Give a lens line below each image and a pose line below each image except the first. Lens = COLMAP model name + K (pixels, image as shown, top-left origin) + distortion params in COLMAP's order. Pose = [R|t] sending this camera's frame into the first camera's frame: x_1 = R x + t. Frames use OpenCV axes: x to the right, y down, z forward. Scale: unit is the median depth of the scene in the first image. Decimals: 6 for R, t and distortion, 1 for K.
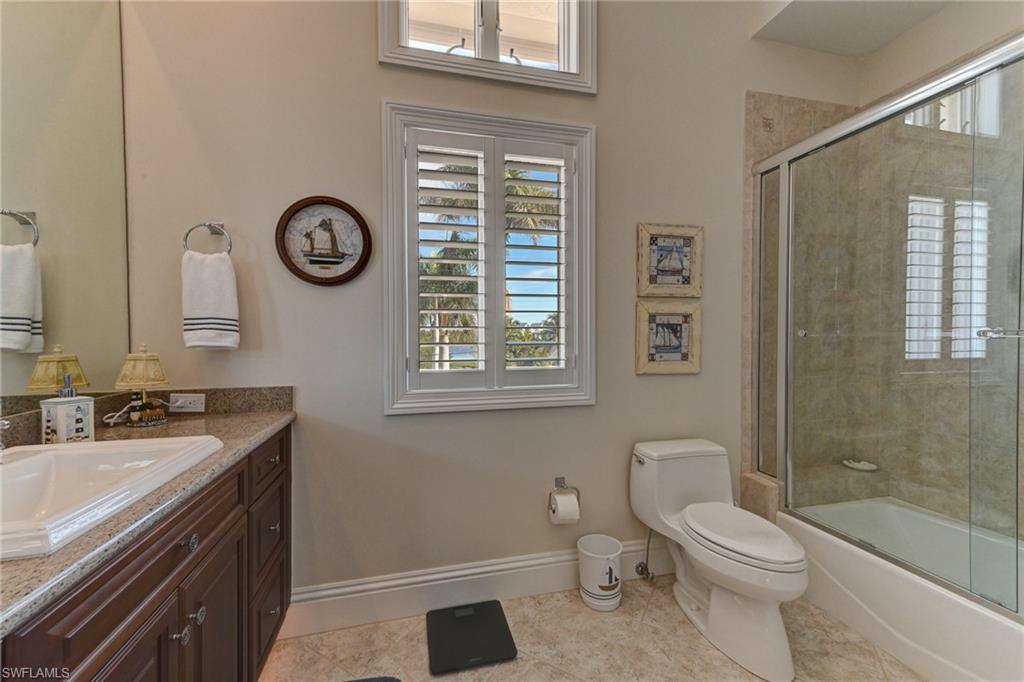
lens RADIAL K [[401.4, 0, 509.2], [0, 401.4, 341.2], [0, 0, 1]] dist [0.014054, -0.000037]
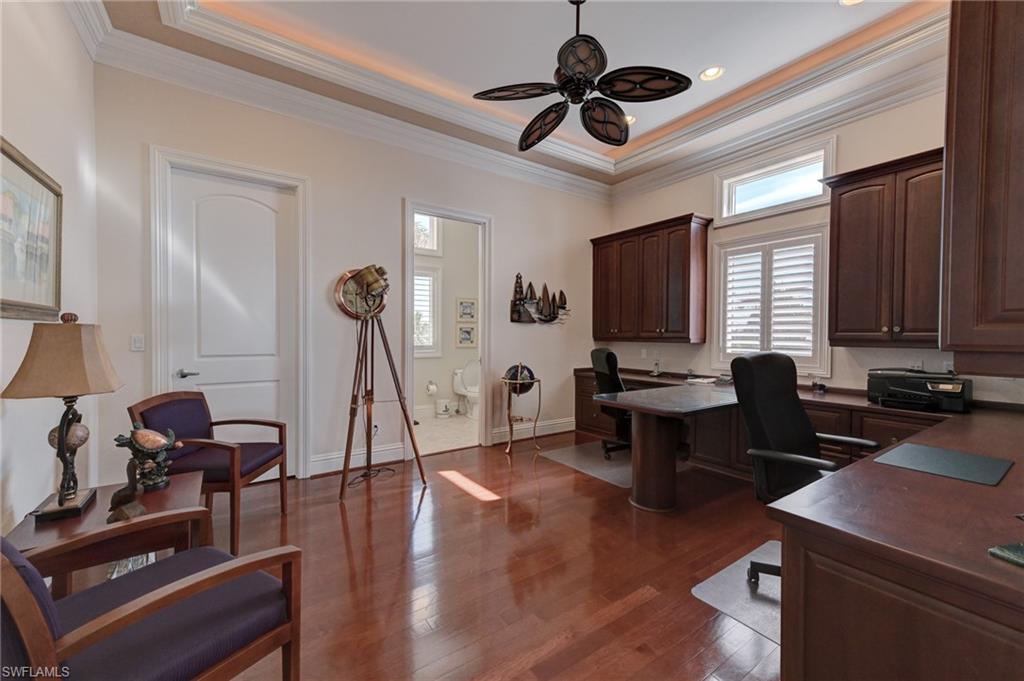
lens RADIAL K [[401.4, 0, 509.2], [0, 401.4, 340.7], [0, 0, 1]] dist [0.014054, -0.000037]
pose [[0.935195, 0.002929, 0.354121, -0.378395], [-0.002764, 0.999996, -0.000972, 0.032735], [-0.354123, -0.000069, 0.935199, -1.971865]]
